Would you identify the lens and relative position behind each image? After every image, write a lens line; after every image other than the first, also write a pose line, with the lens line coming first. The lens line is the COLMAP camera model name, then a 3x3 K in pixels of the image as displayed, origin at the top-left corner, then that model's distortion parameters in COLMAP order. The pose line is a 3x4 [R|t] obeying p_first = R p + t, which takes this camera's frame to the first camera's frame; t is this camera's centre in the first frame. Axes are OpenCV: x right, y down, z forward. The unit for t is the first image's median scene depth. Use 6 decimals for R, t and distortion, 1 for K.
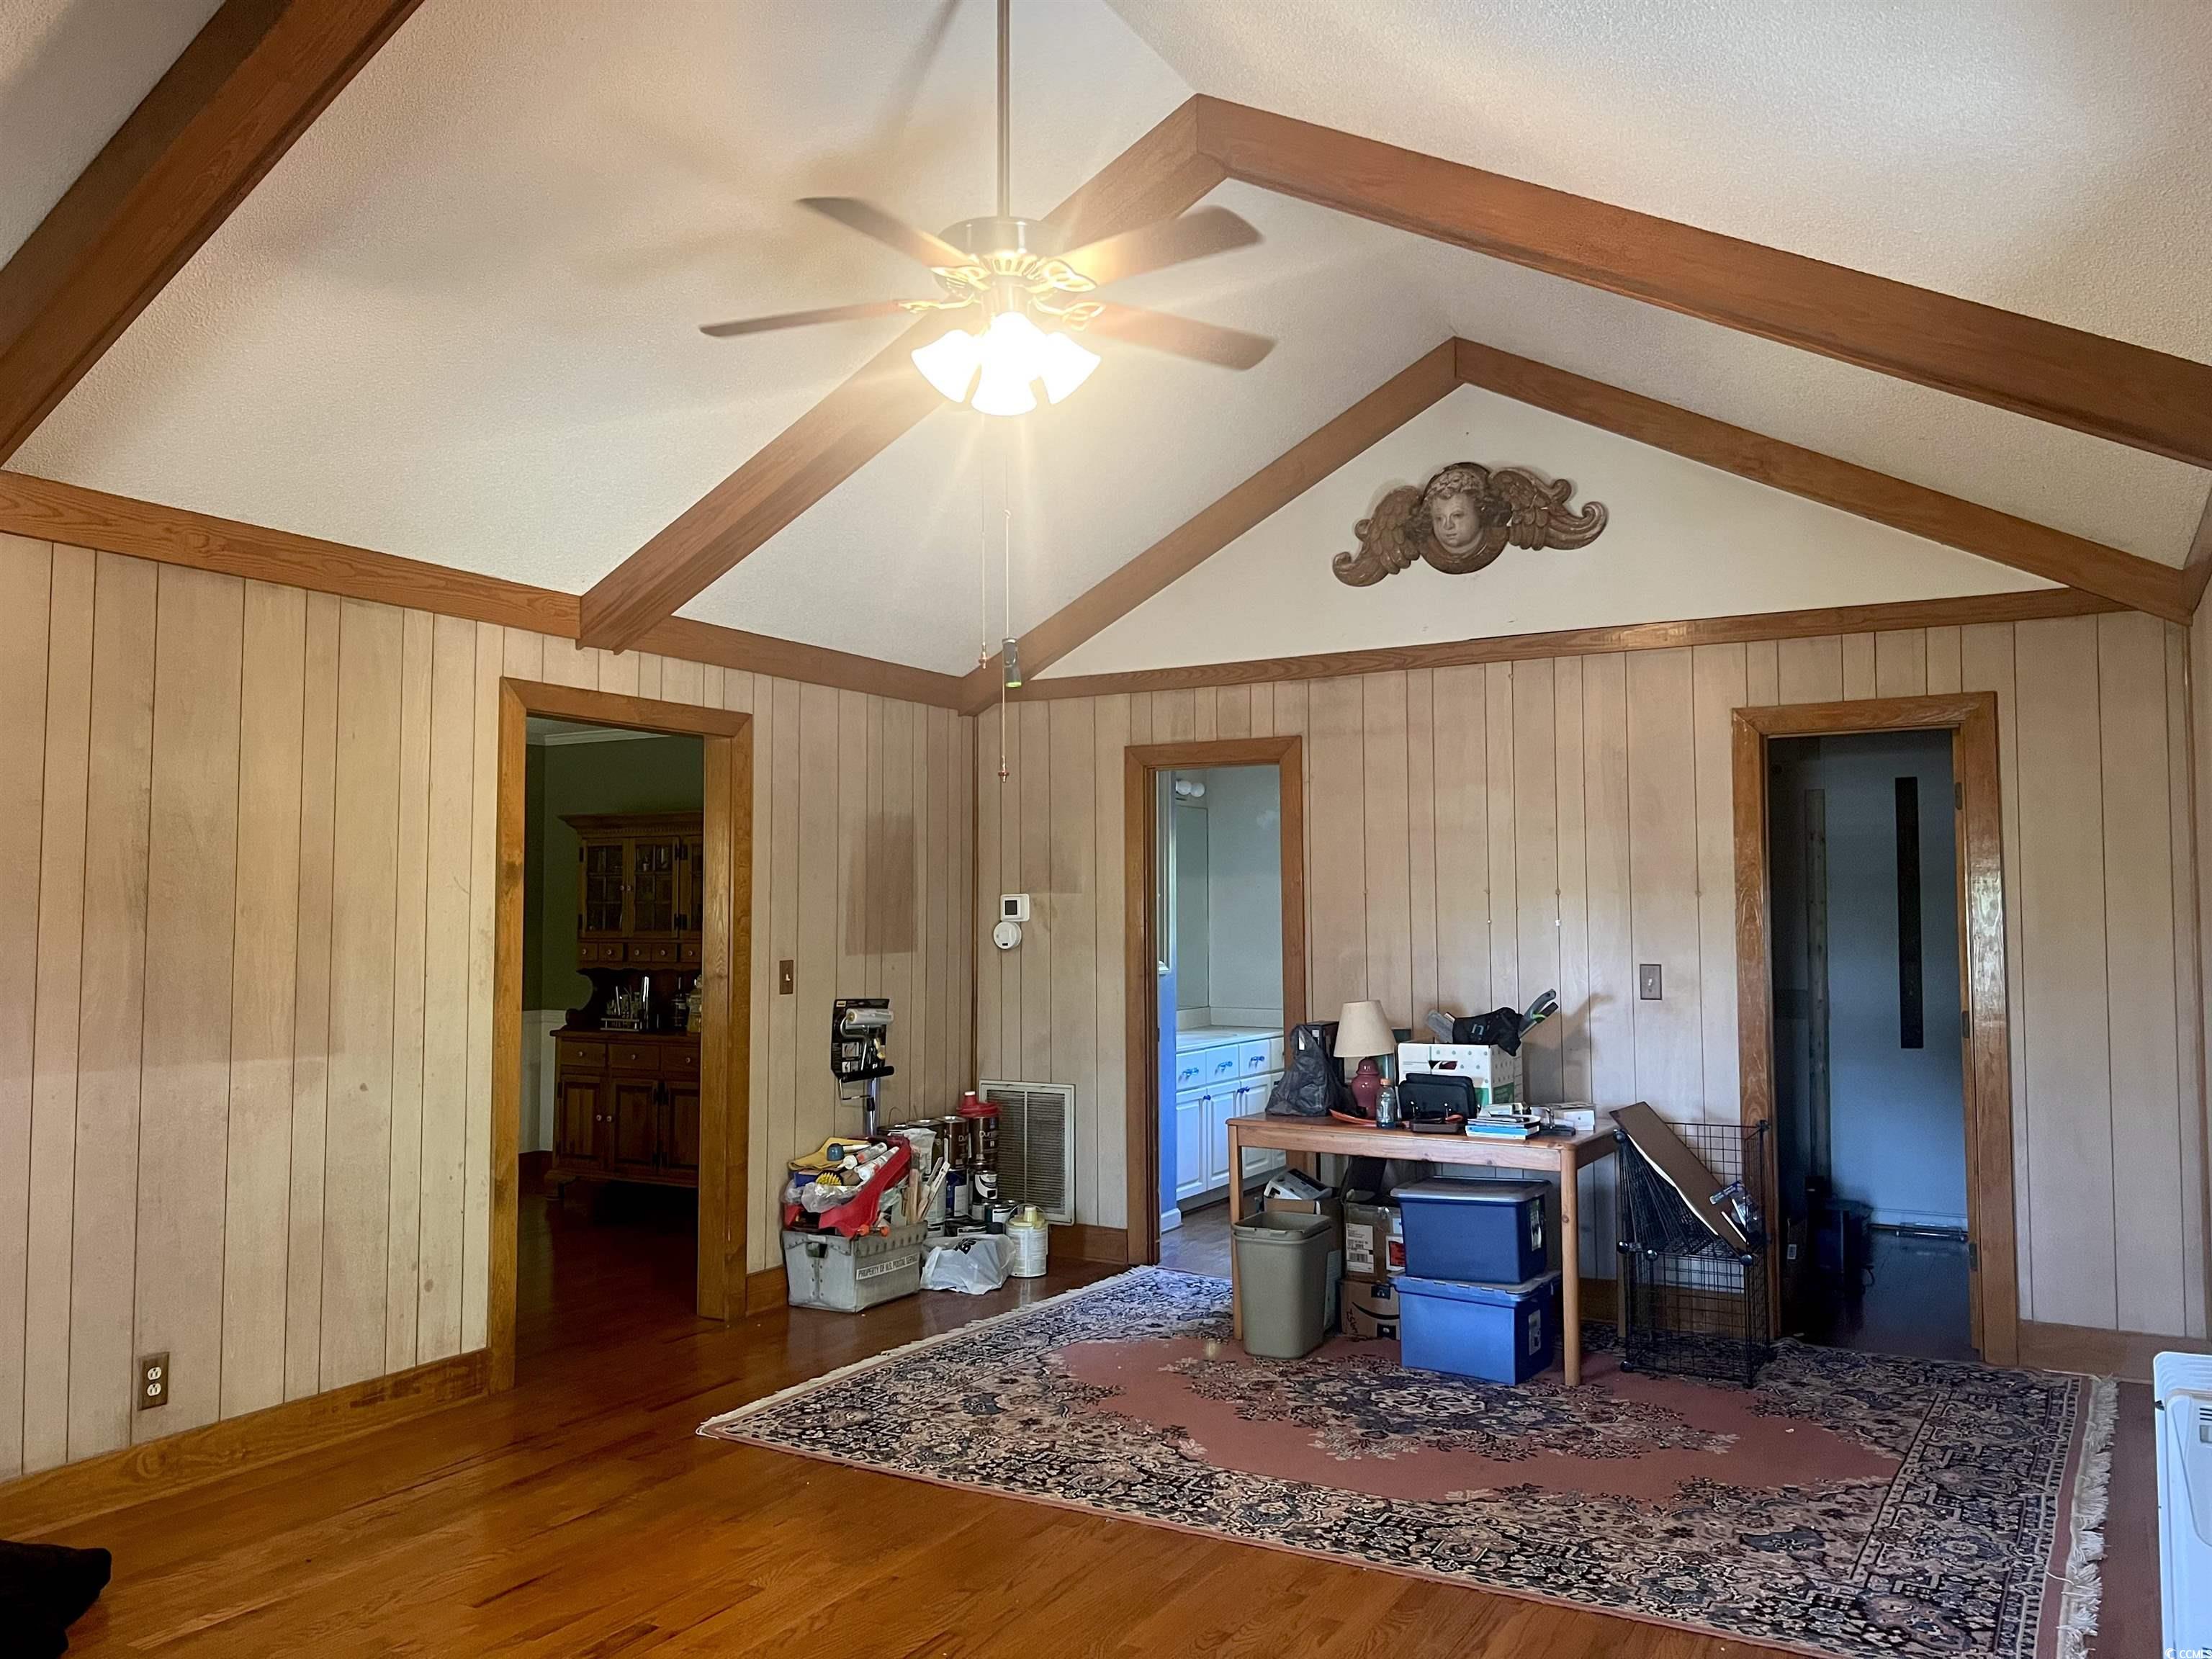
lens RADIAL K [[1680.0, 0, 1108.9], [0, 1680.0, 833.2], [0, 0, 1]] dist [0.014678, -0.034844]
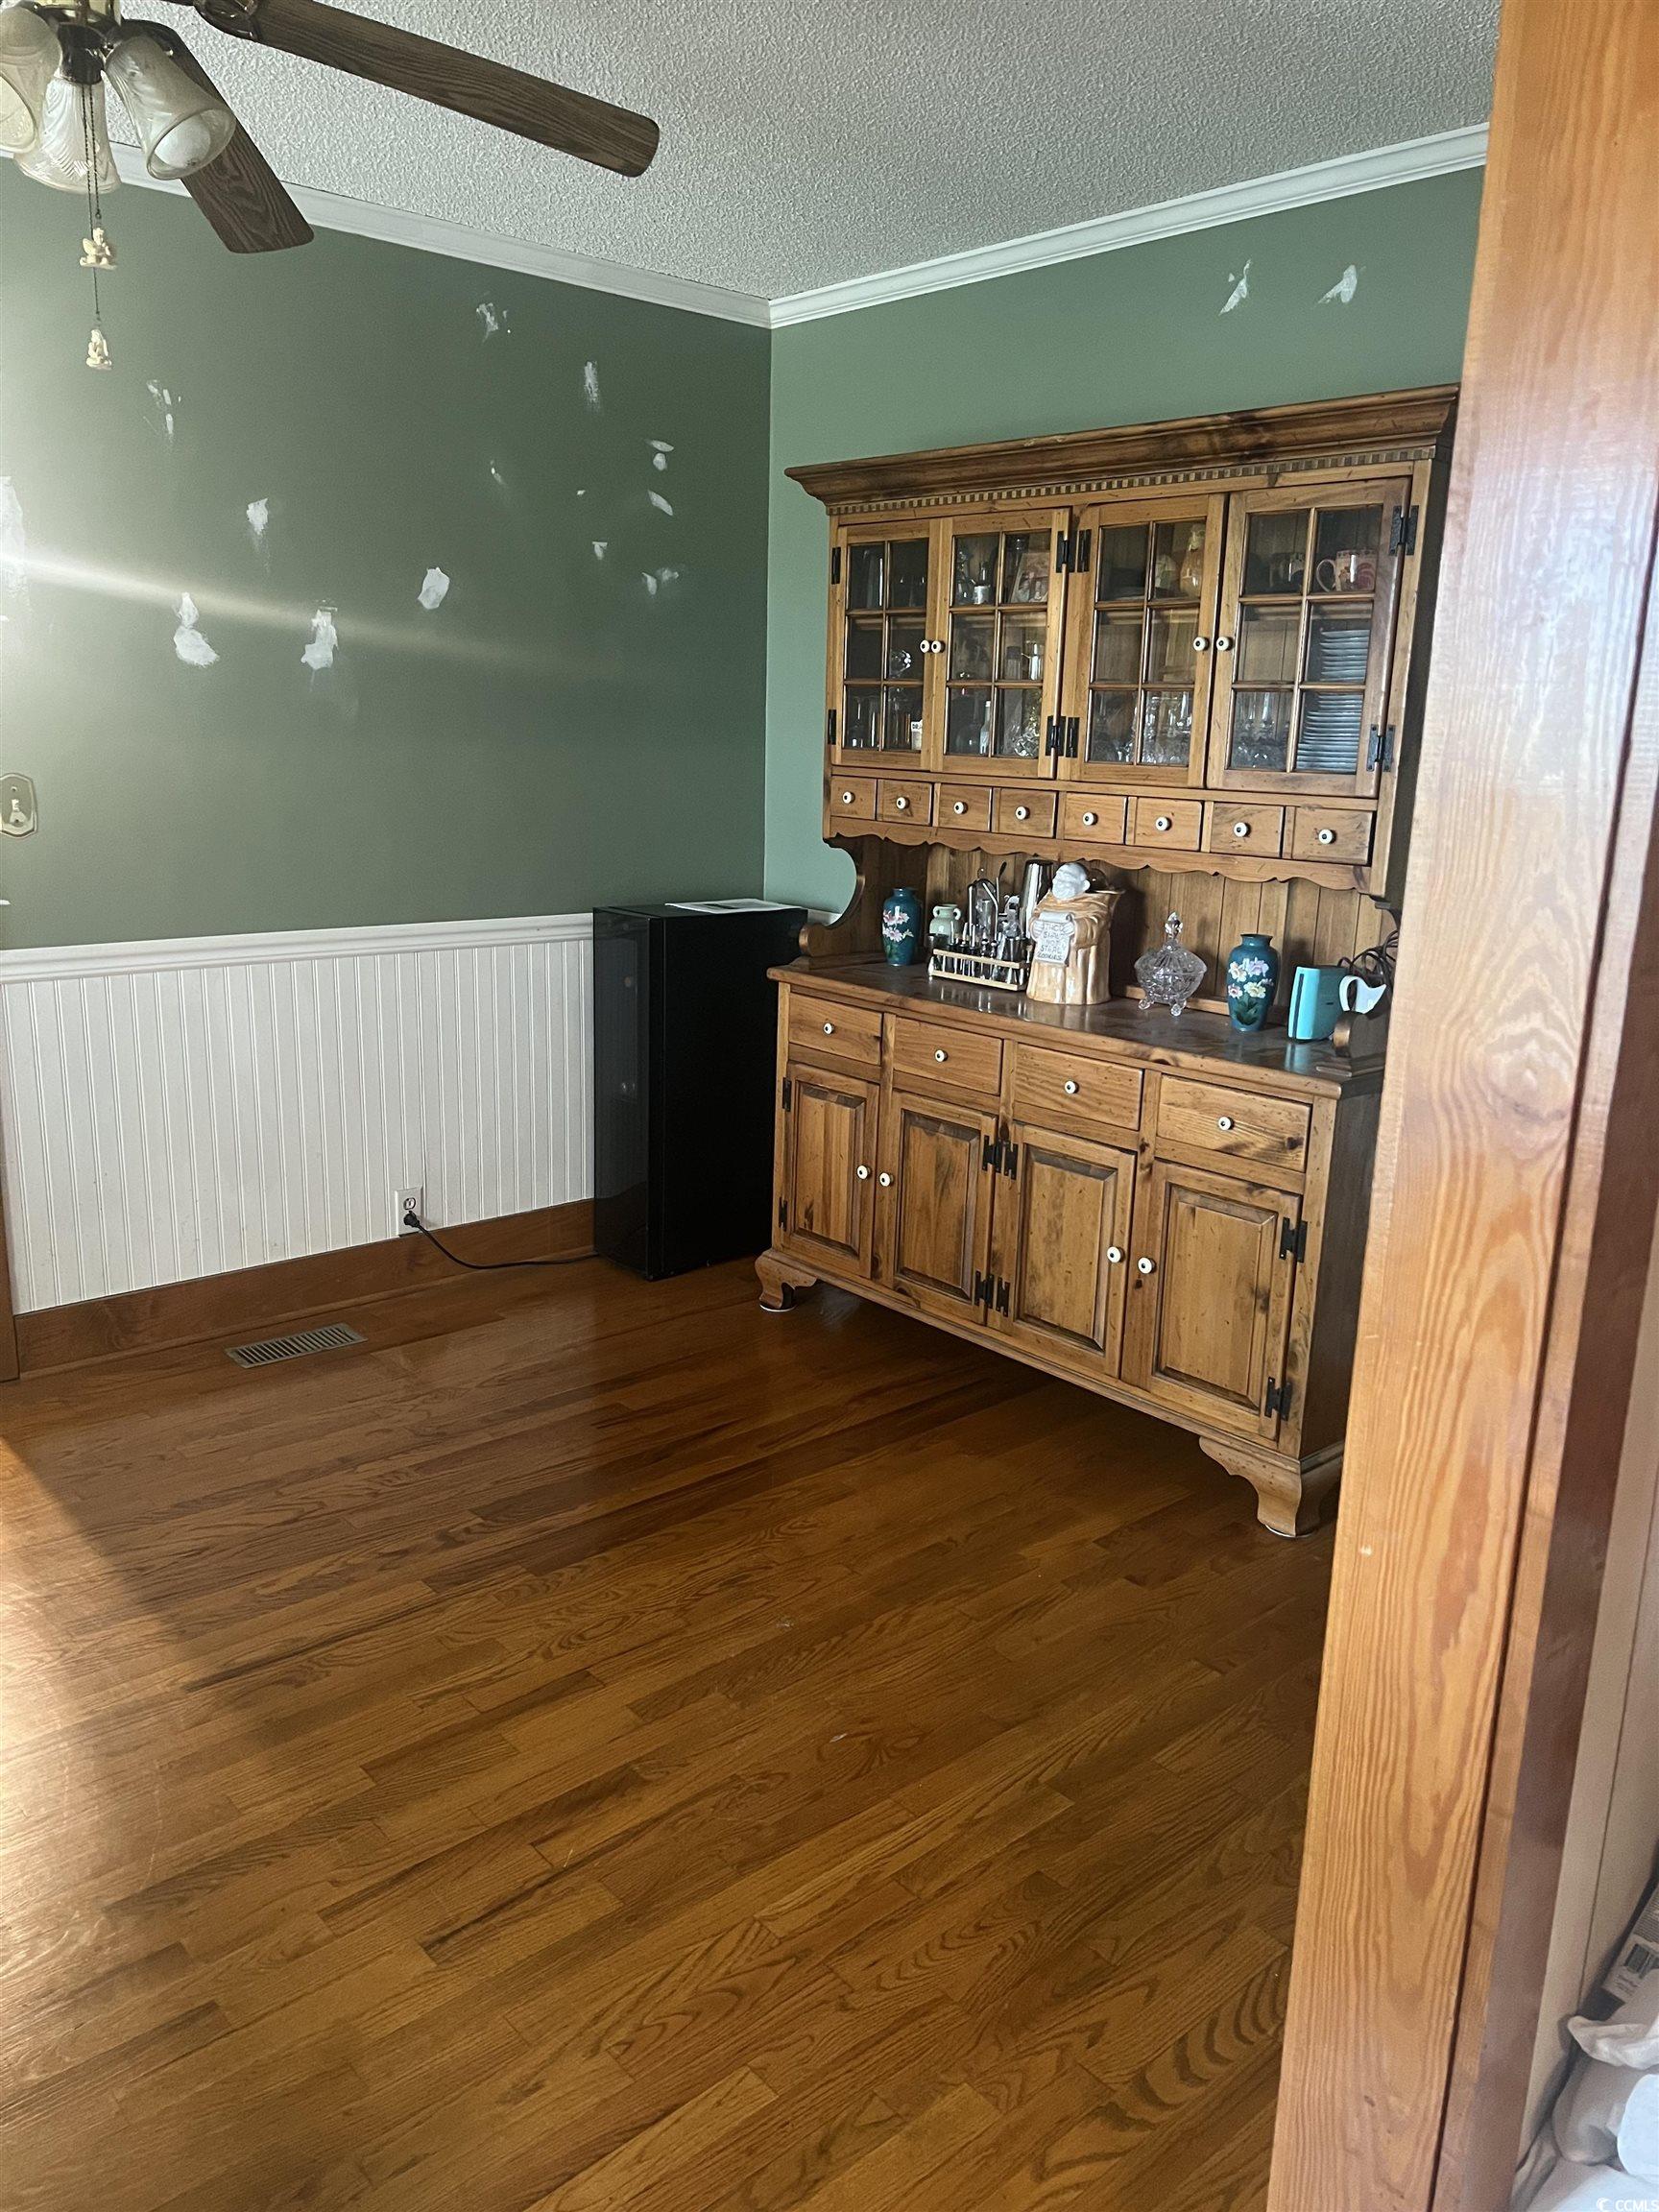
lens RADIAL K [[1680.0, 0, 825.6], [0, 1680.0, 1112.9], [0, 0, 1]] dist [0.014678, -0.034844]
pose [[0.942793, 0.102087, -0.317364, -0.170516], [-0.006897, 0.957730, 0.287587, 0.024005], [0.333308, -0.268946, 0.903645, 0.591121]]
